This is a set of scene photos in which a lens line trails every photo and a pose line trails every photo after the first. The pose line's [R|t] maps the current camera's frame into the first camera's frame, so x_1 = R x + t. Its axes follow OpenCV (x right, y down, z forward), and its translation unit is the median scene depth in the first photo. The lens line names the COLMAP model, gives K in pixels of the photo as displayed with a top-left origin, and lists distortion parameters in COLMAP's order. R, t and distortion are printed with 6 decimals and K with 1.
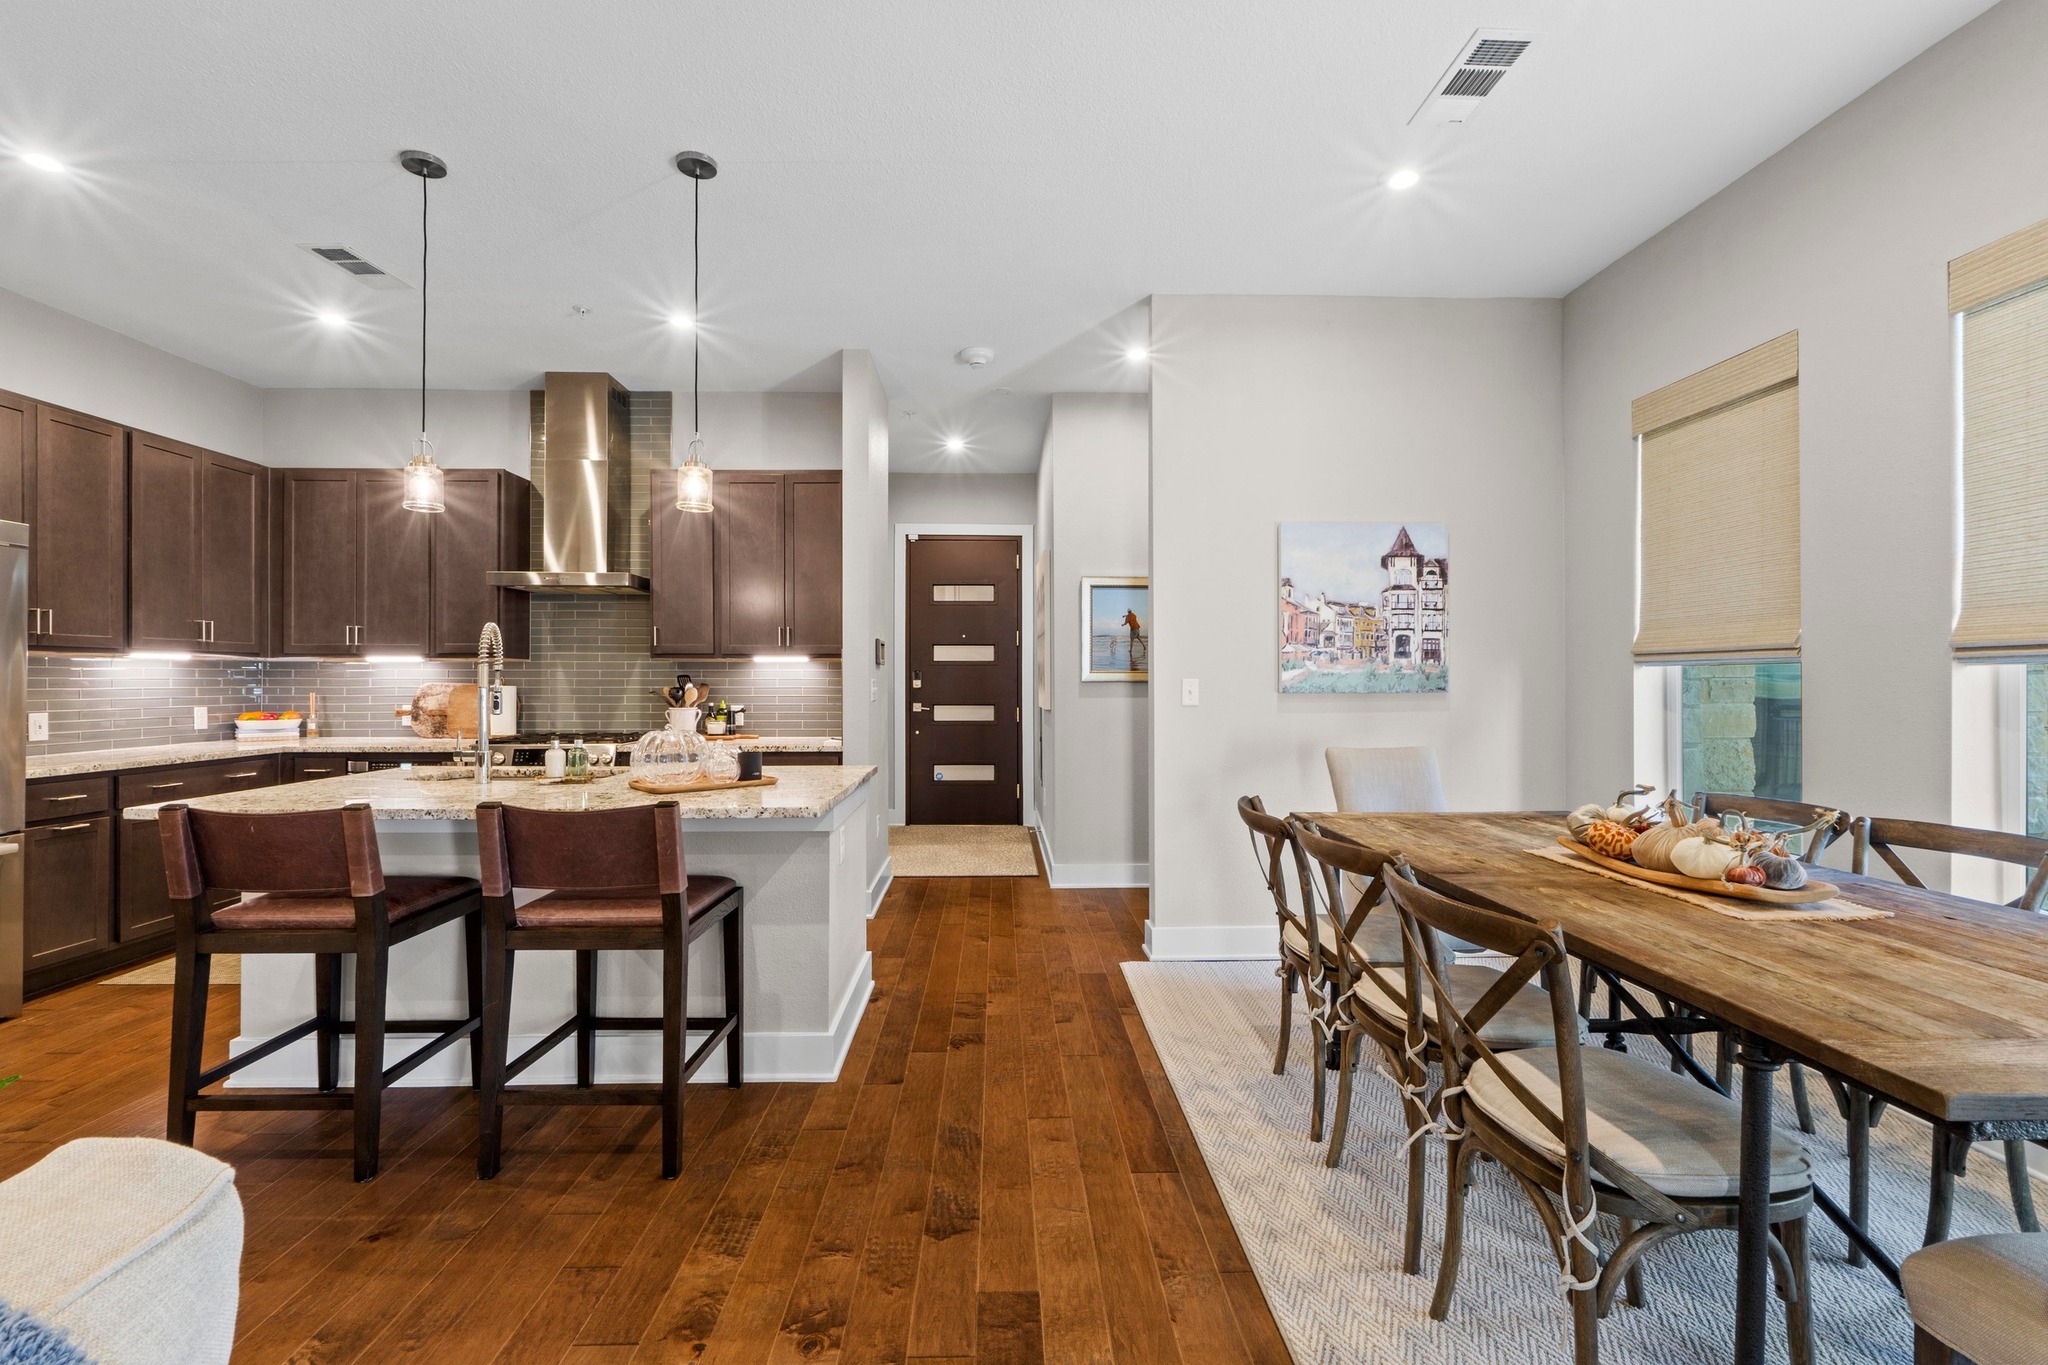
lens RADIAL K [[869.9, 0, 1025.6], [0, 869.9, 678.7], [0, 0, 1]] dist [-0.007071, 0.000117]
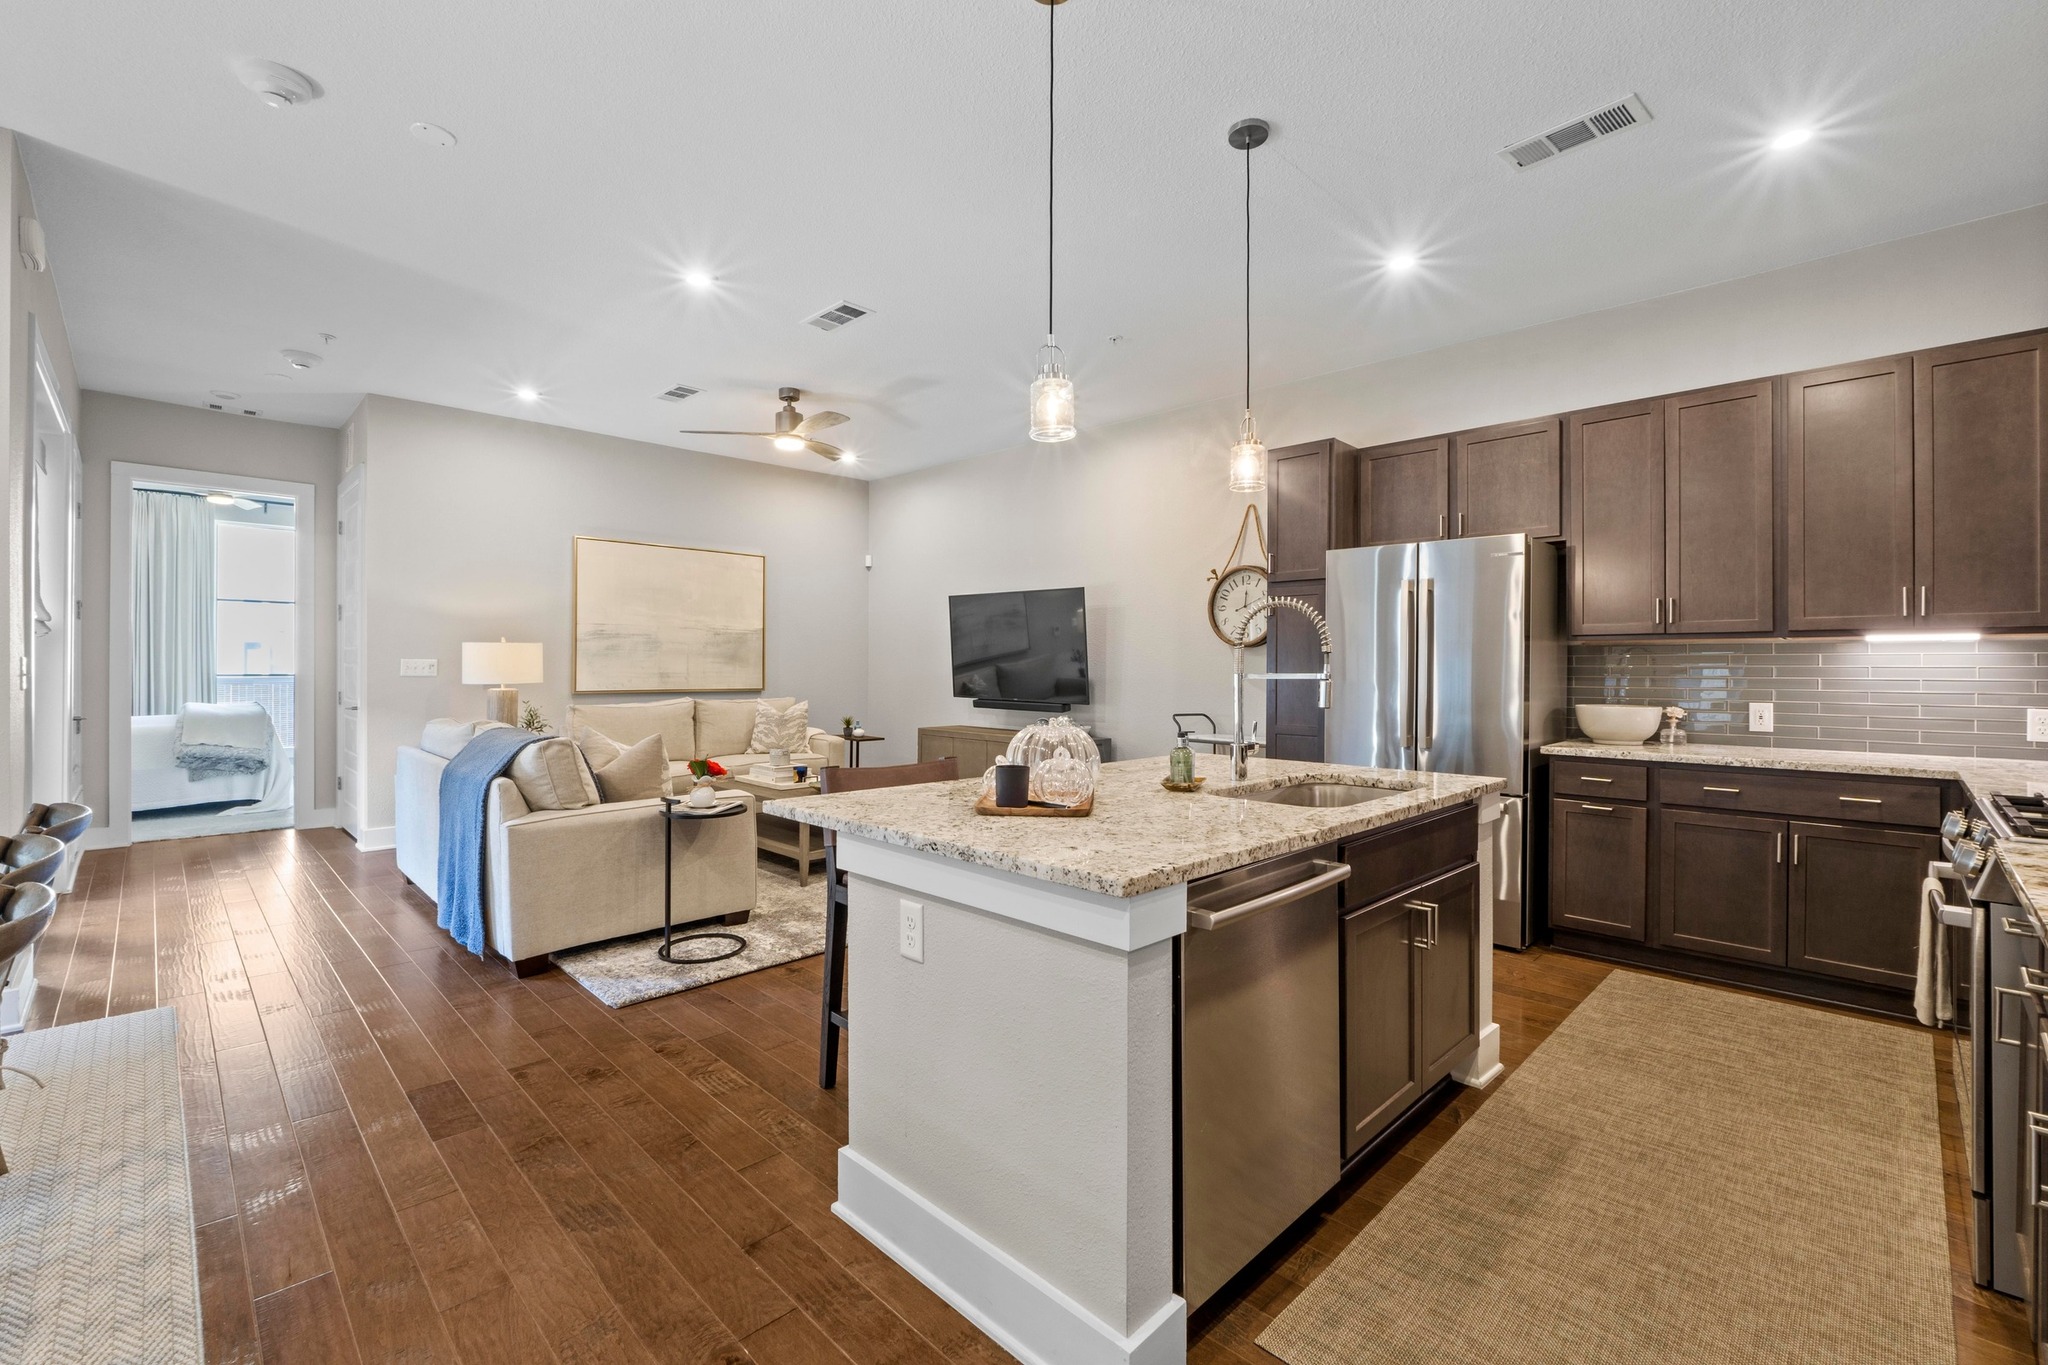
lens RADIAL K [[869.9, 0, 1022.4], [0, 869.9, 670.4], [0, 0, 1]] dist [-0.007071, 0.000117]
pose [[-0.736801, -0.000259, -0.676109, 0.089513], [-0.003256, 0.999990, 0.003166, 0.003151], [0.676102, 0.004534, -0.736794, 0.961541]]
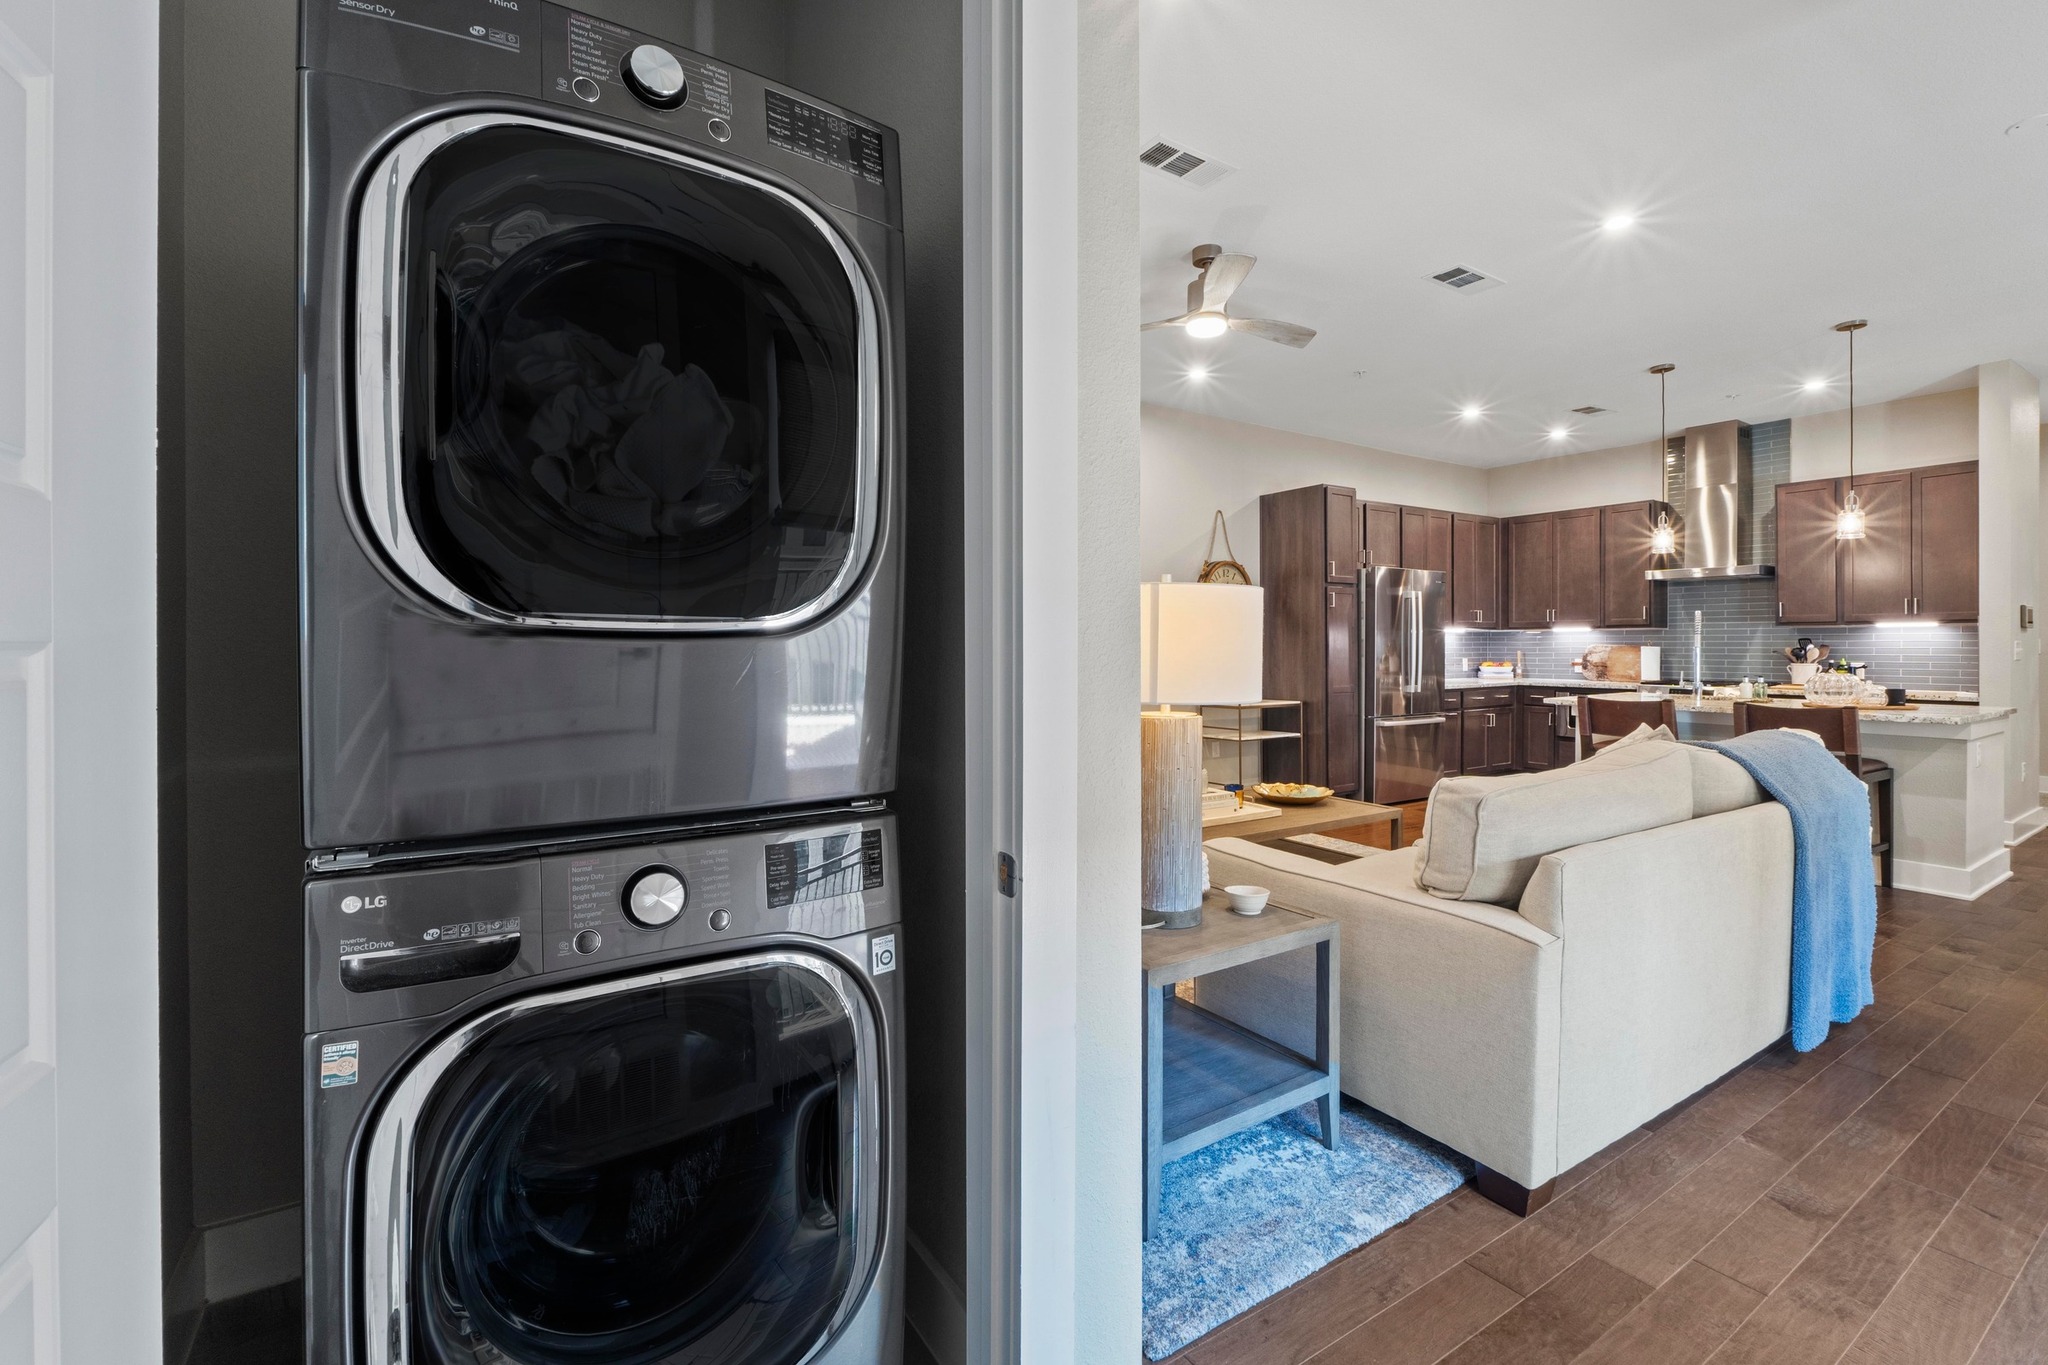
lens RADIAL K [[928.9, 0, 991.6], [0, 928.9, 651.3], [0, 0, 1]] dist [-0.005356, 0.000329]
pose [[0.517853, 0.005361, -0.855453, 0.172230], [0.005139, 0.999943, 0.009377, -0.004457], [0.855454, -0.009252, 0.517795, -0.818364]]
